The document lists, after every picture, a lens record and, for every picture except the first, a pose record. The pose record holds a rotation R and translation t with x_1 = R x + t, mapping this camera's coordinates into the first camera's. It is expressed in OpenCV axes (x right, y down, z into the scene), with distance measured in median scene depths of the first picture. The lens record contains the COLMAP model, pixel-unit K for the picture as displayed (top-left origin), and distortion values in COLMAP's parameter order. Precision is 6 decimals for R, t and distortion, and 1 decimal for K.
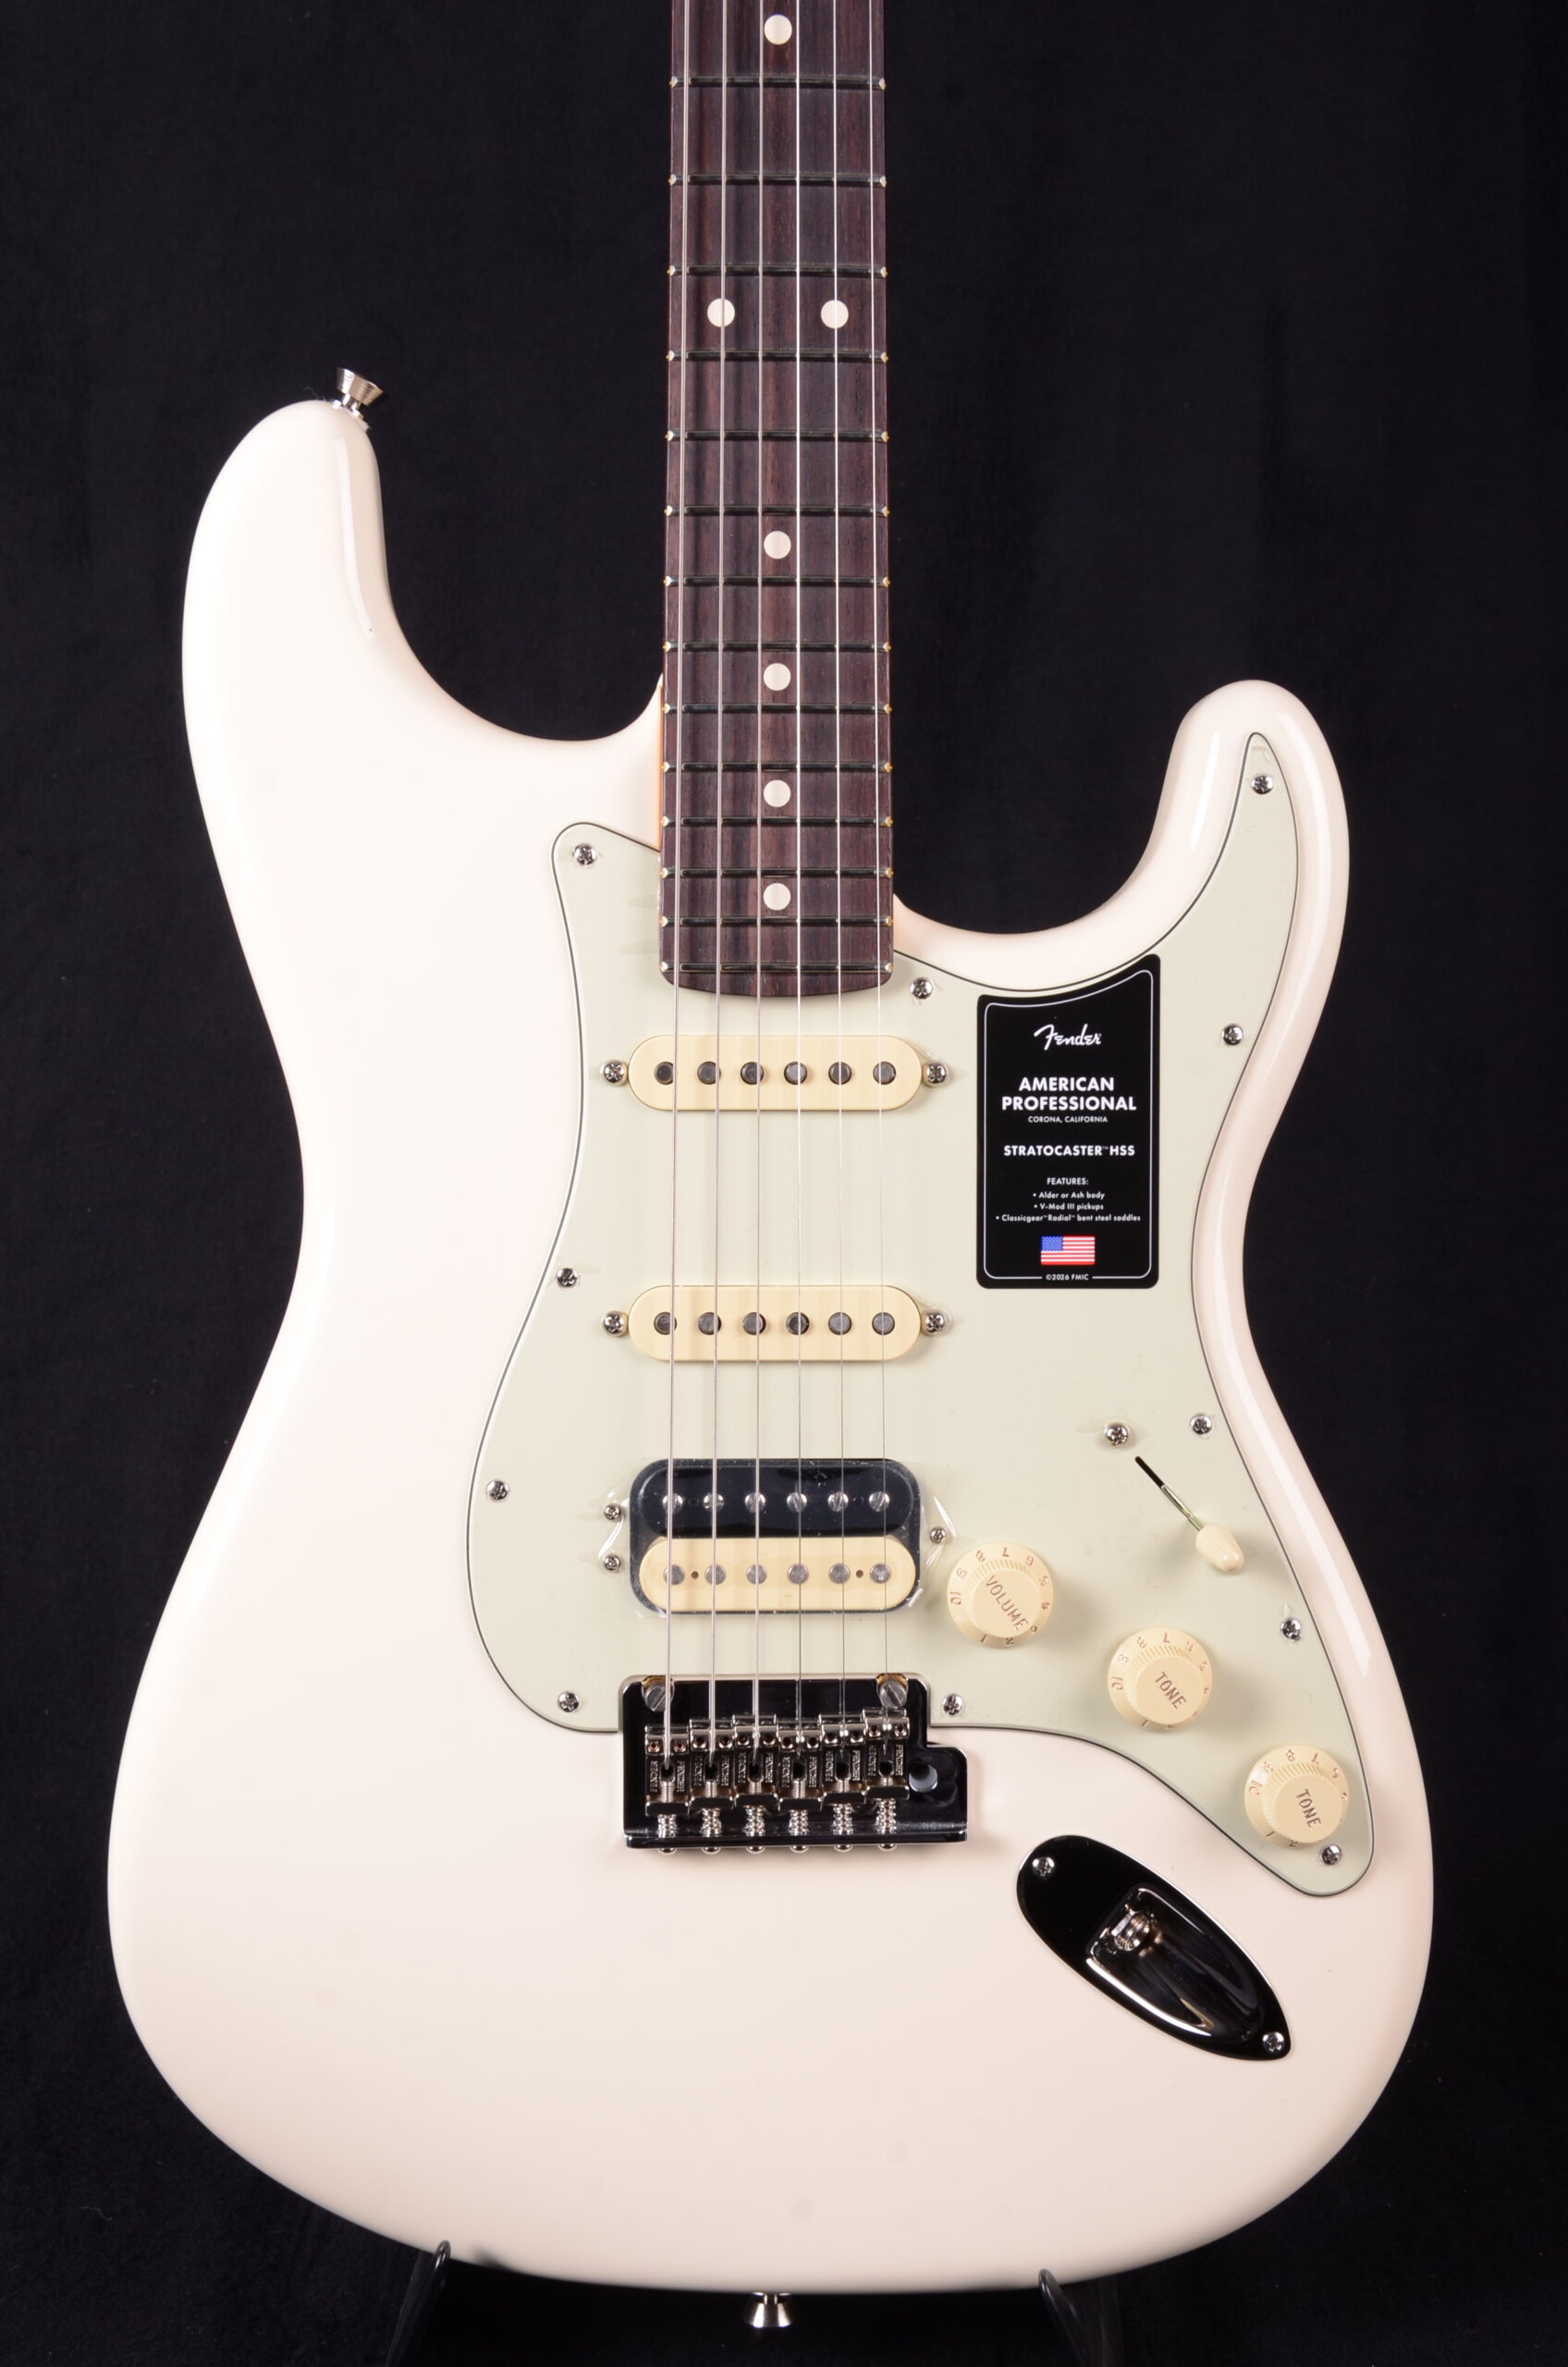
lens RADIAL K [[3177.3, 0, 788.8], [0, 3177.3, 1217.1], [0, 0, 1]] dist [0.026788, 0.573611]
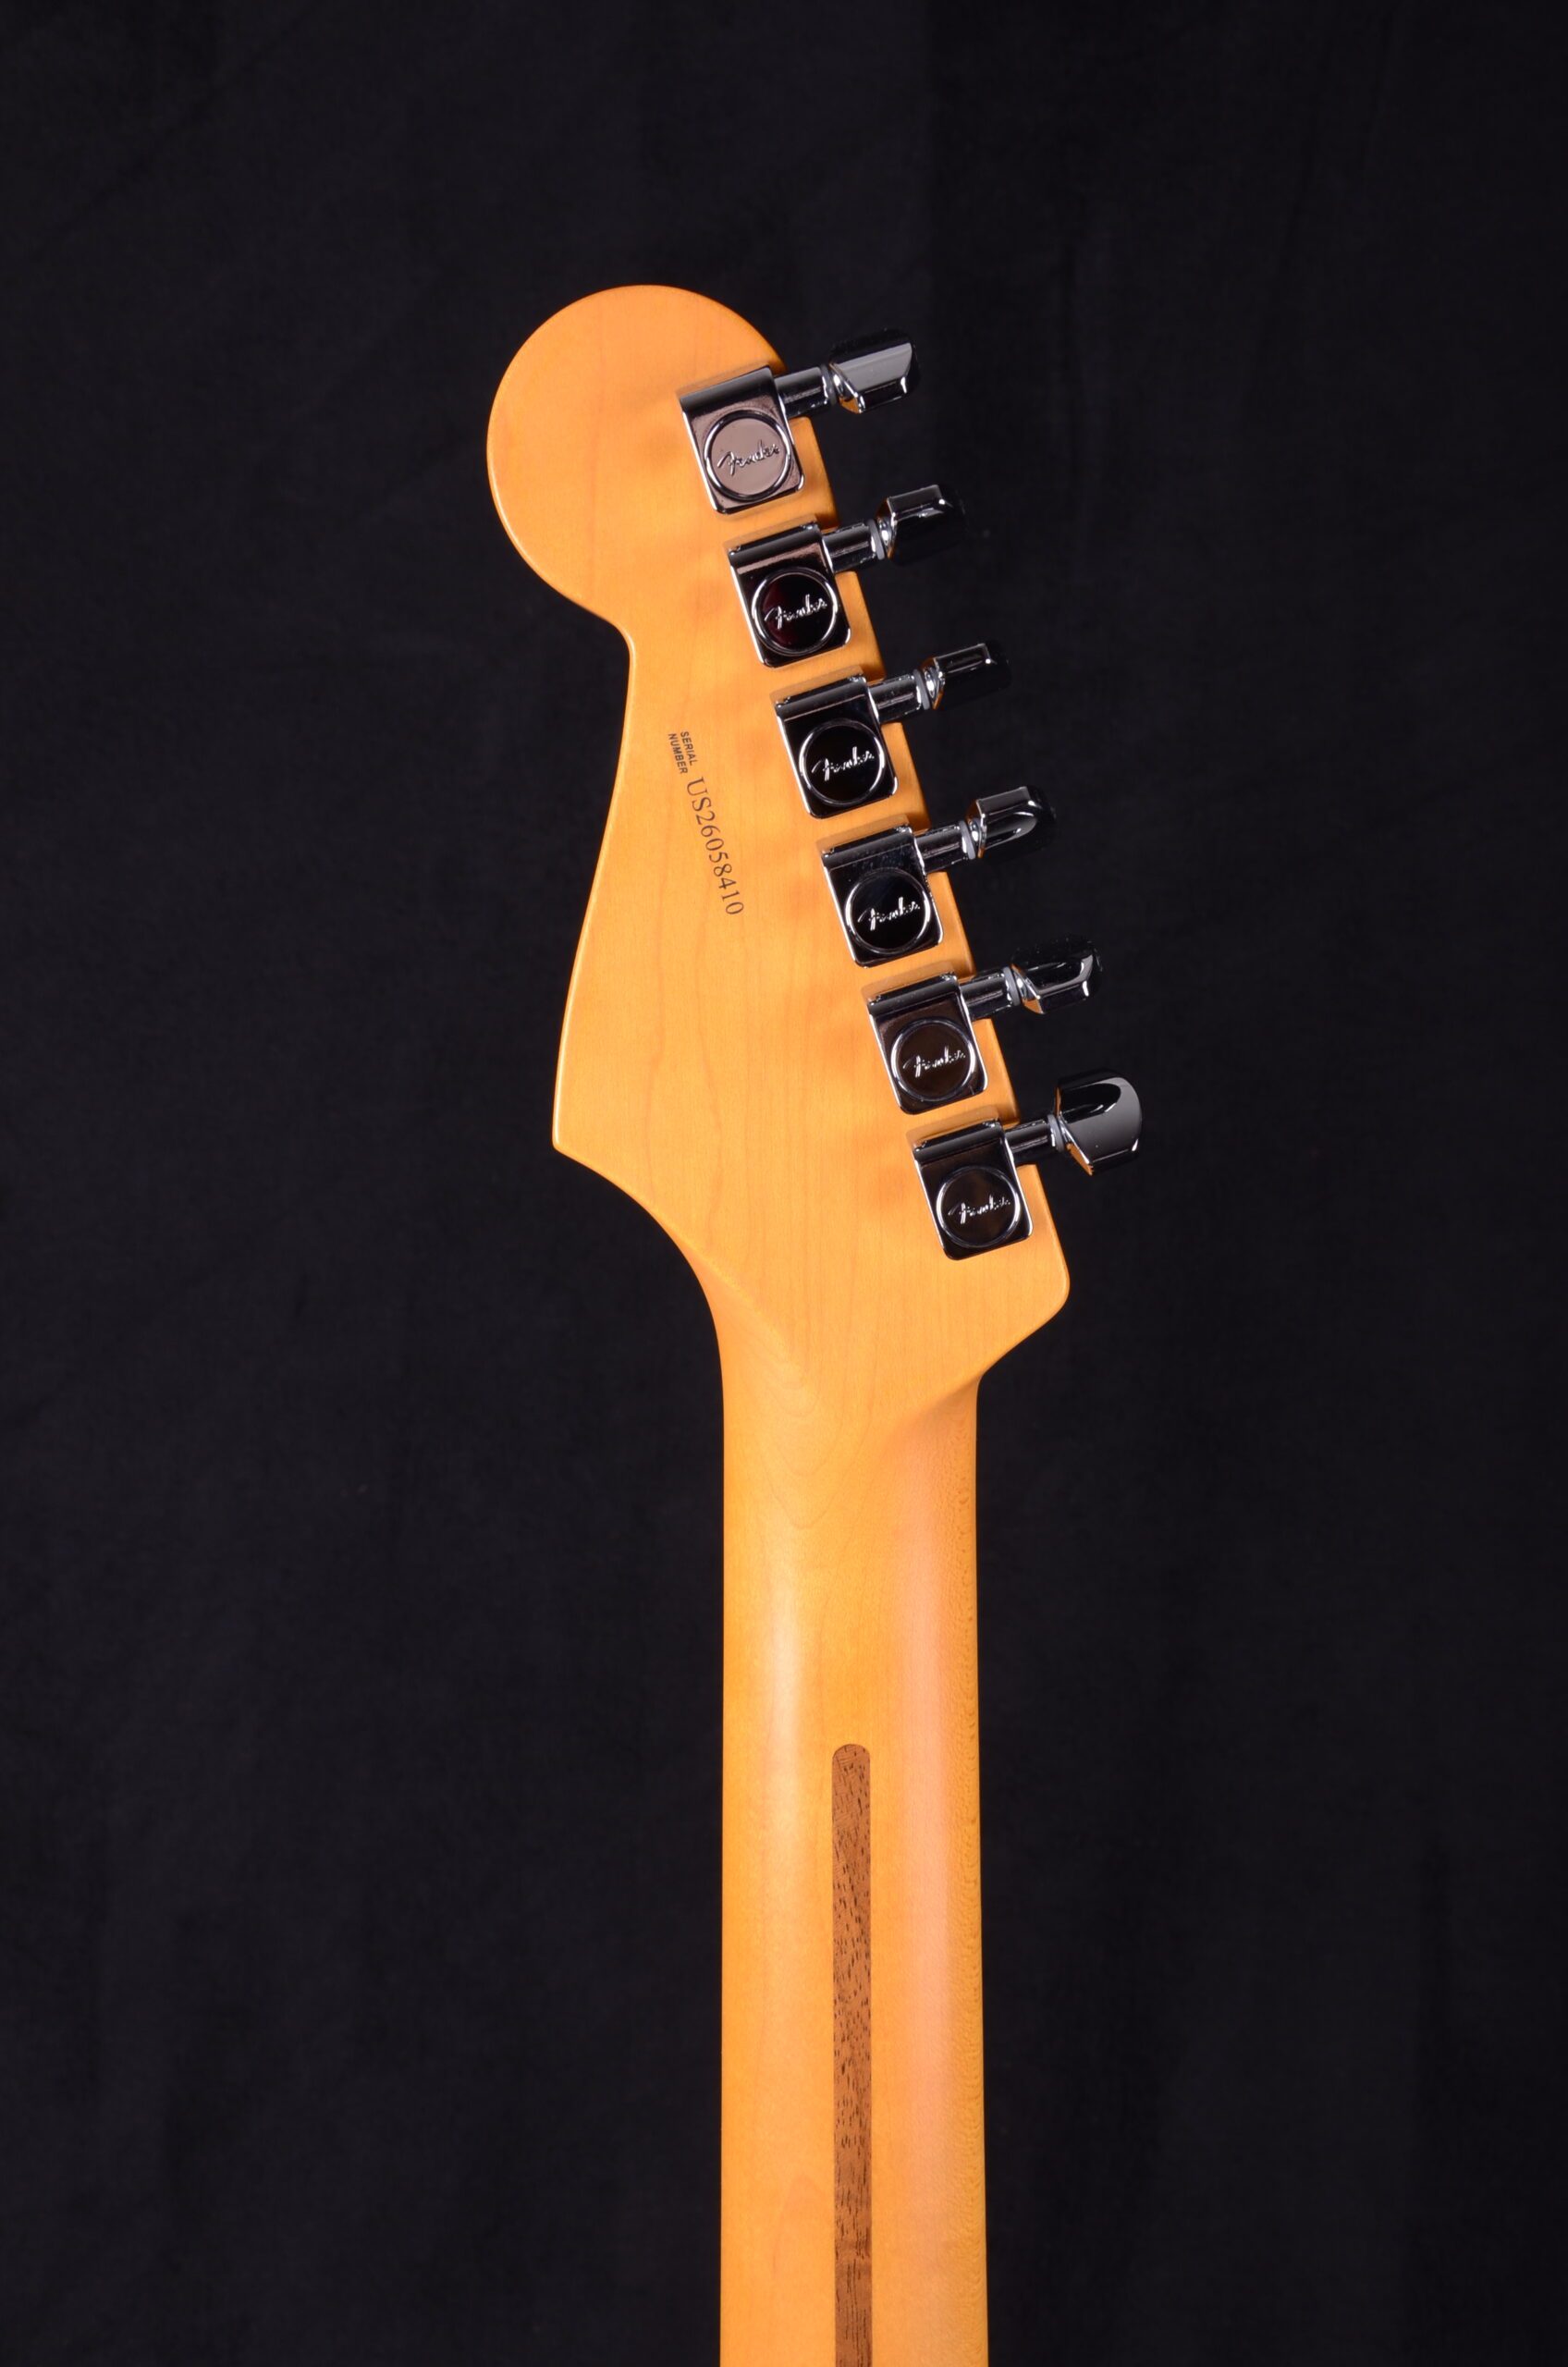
lens RADIAL K [[3013.9, 0, 784.3], [0, 3013.9, 1239.3], [0, 0, 1]] dist [0.015908, 0.359828]
pose [[0.998797, 0.021515, -0.044071, 0.009134], [-0.021919, 0.999722, -0.008709, -0.711523], [0.043871, 0.009664, 0.998990, 0.256168]]
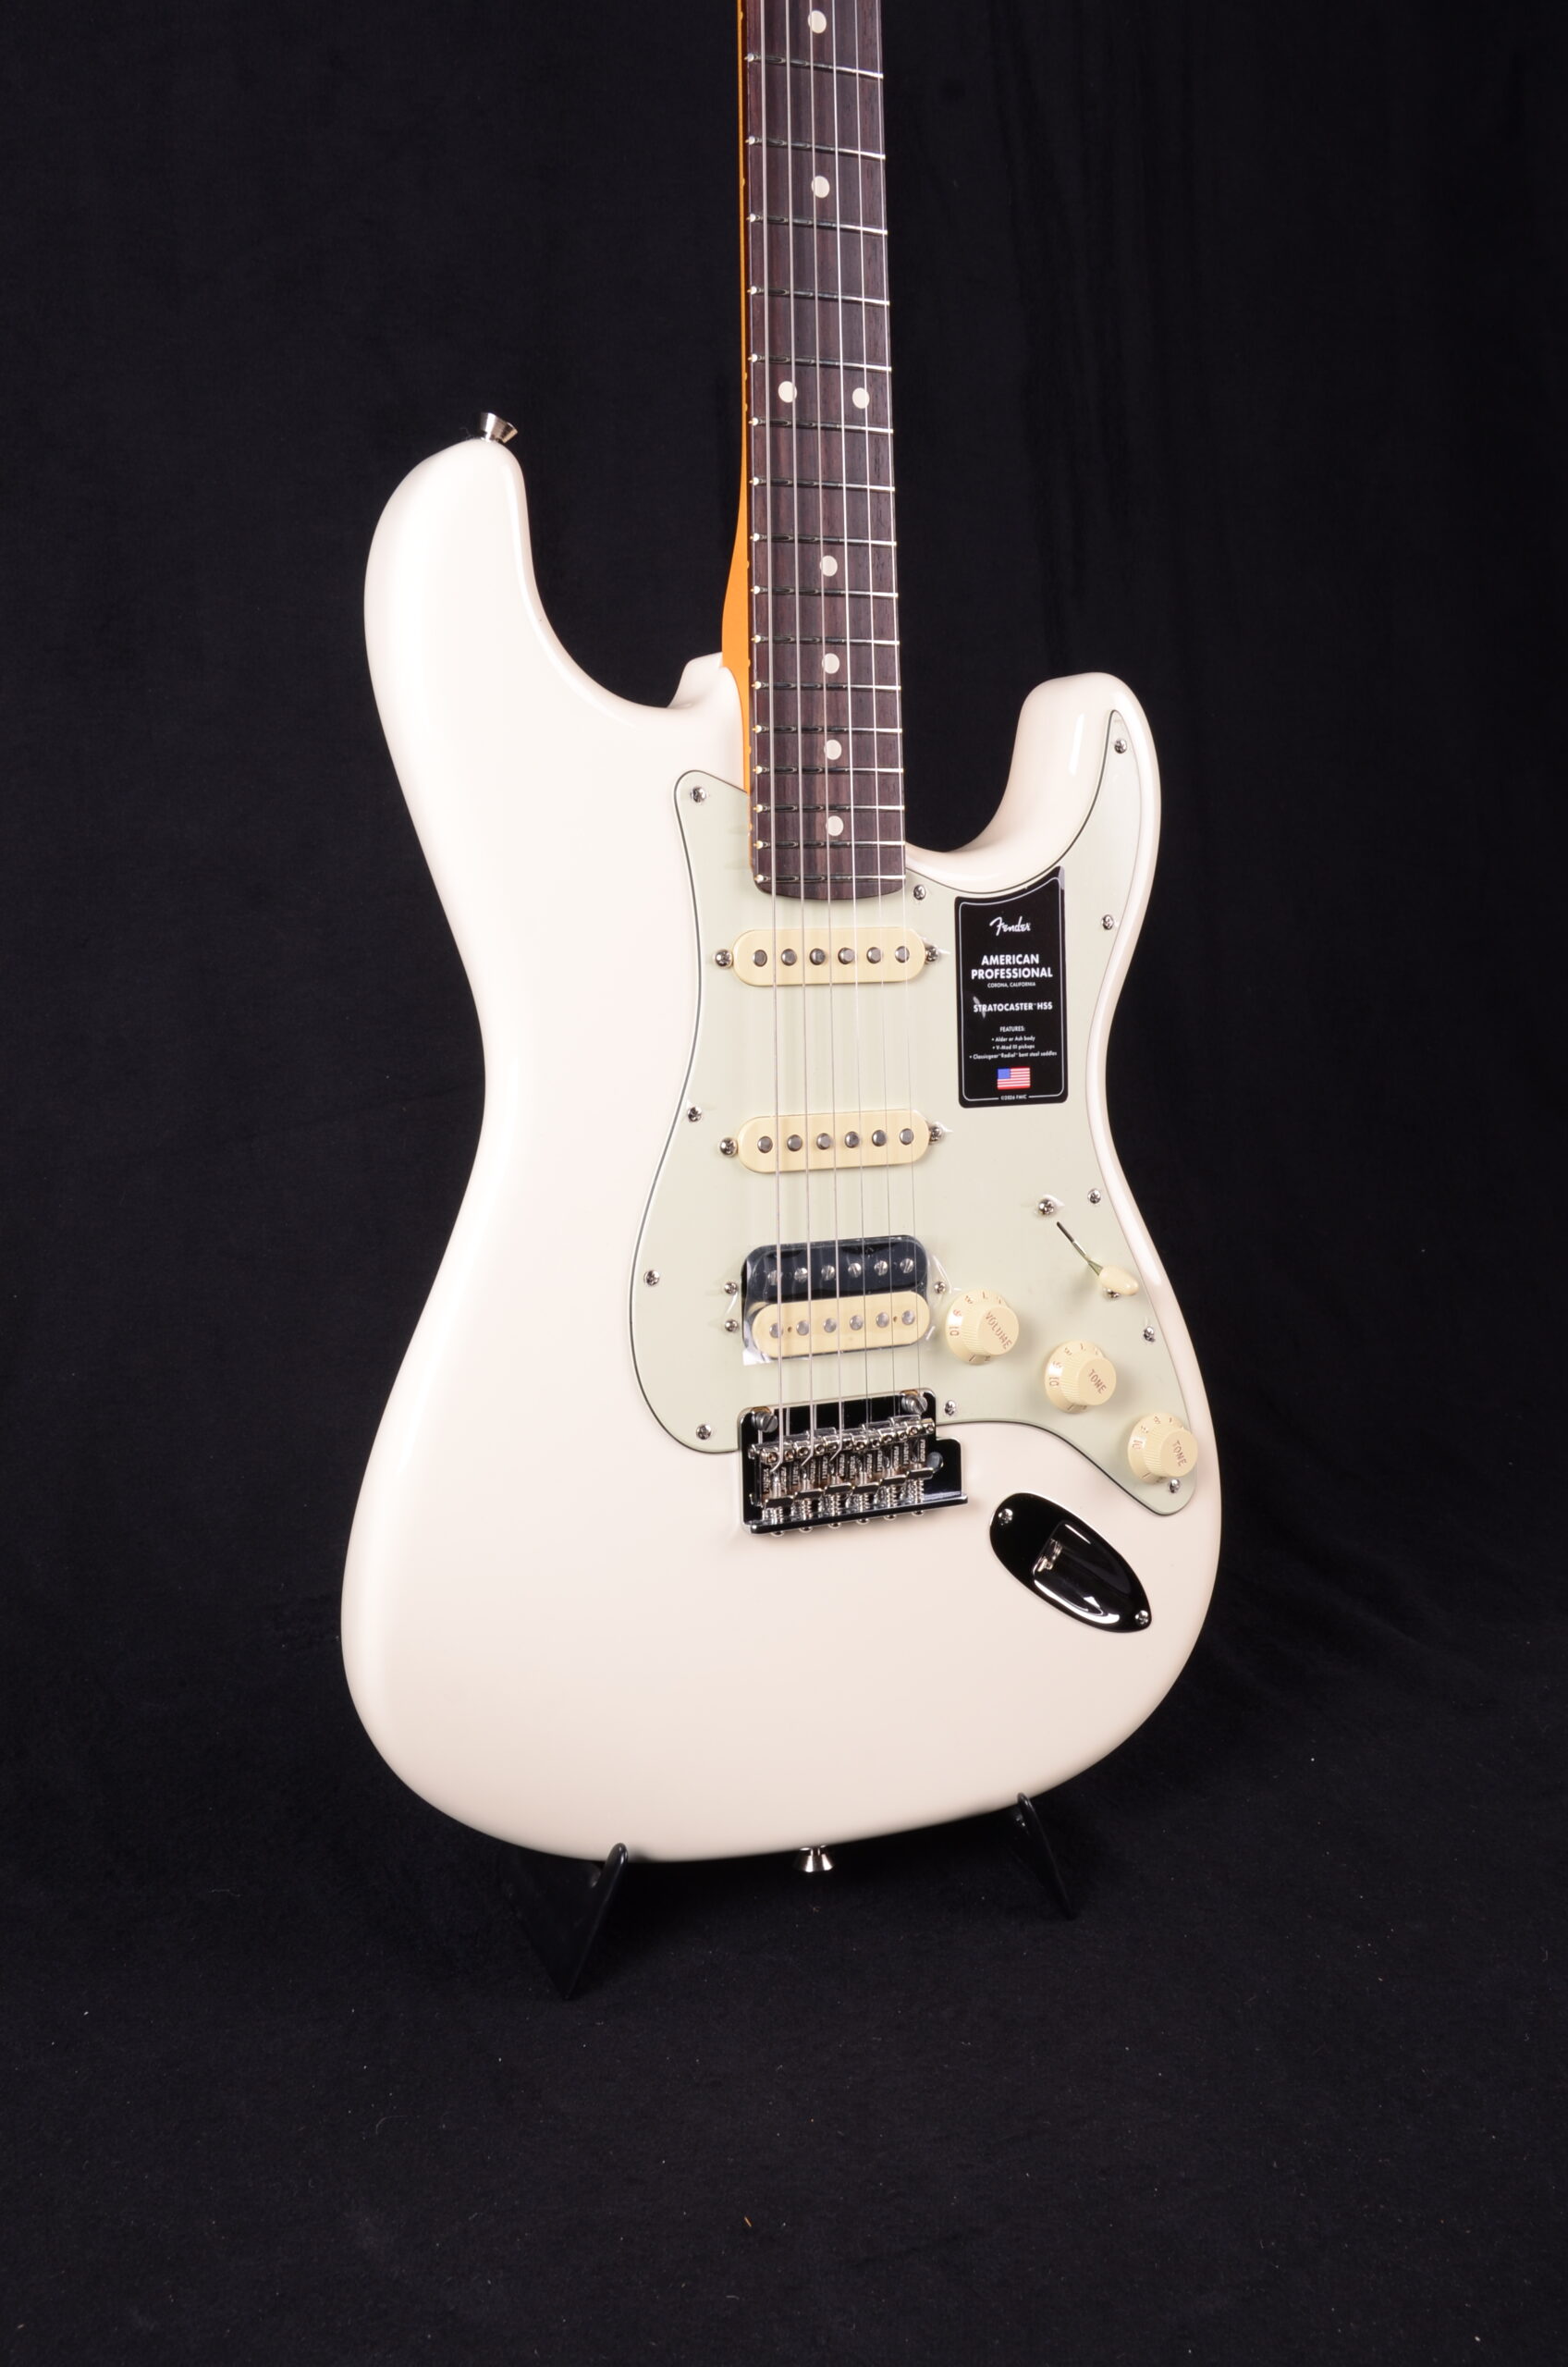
lens RADIAL K [[2745.7, 0, 791.3], [0, 2745.7, 1214.5], [0, 0, 1]] dist [-0.019136, 0.327598]
pose [[0.901624, -0.064035, 0.427755, -0.524453], [0.047405, 0.997652, 0.049427, 0.005888], [-0.429916, -0.024287, 0.902542, -0.054395]]
